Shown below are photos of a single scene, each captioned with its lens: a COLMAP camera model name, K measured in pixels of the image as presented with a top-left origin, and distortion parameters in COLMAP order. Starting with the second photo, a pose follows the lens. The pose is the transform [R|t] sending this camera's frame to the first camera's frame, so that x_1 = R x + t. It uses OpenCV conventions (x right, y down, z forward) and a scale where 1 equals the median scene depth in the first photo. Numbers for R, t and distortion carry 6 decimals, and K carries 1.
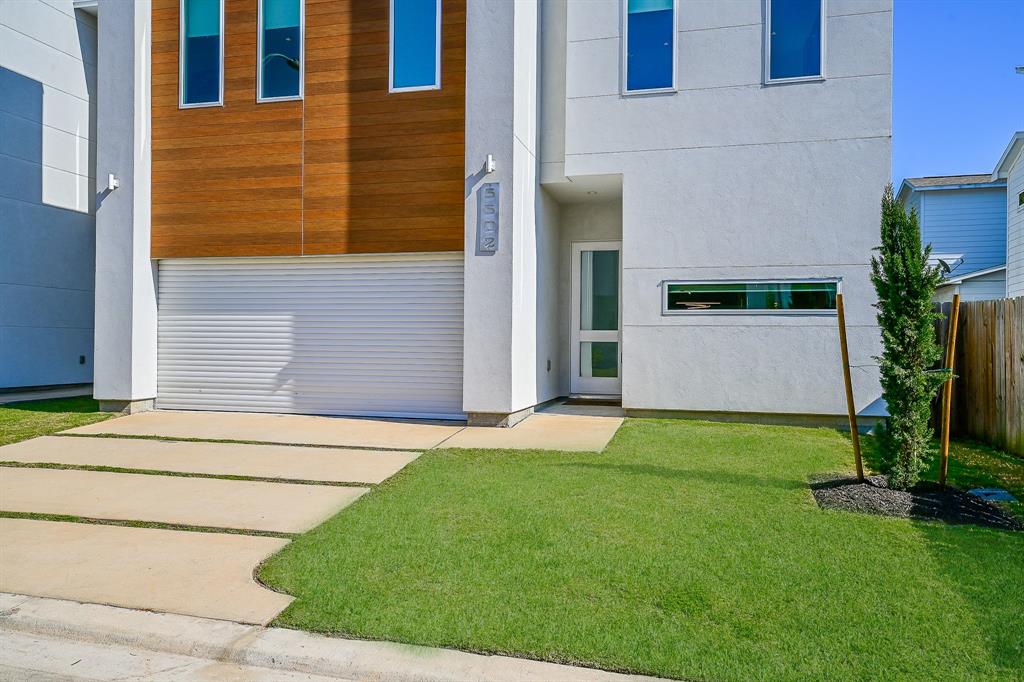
lens RADIAL K [[753.4, 0, 511.1], [0, 753.4, 340.3], [0, 0, 1]] dist [0.030118, -0.016434]
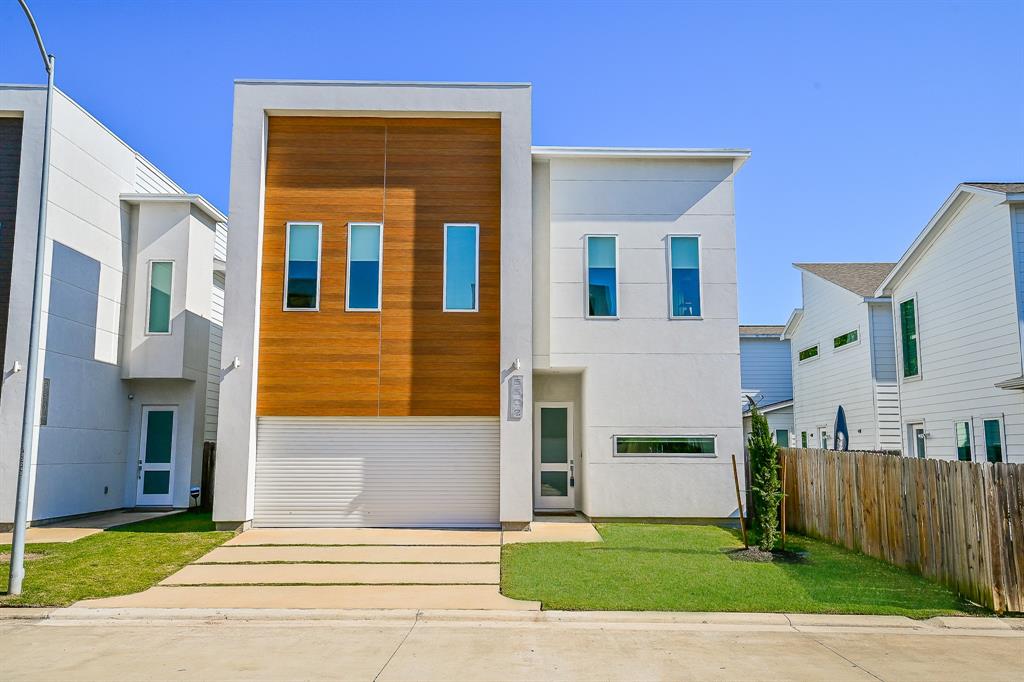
lens RADIAL K [[829.2, 0, 512.9], [0, 829.2, 340.7], [0, 0, 1]] dist [0.021554, -0.001404]
pose [[0.966612, 0.027266, 0.254788, -0.441160], [0.005753, 0.991763, -0.127958, -0.051182], [-0.256179, 0.125152, 0.958493, -0.630490]]
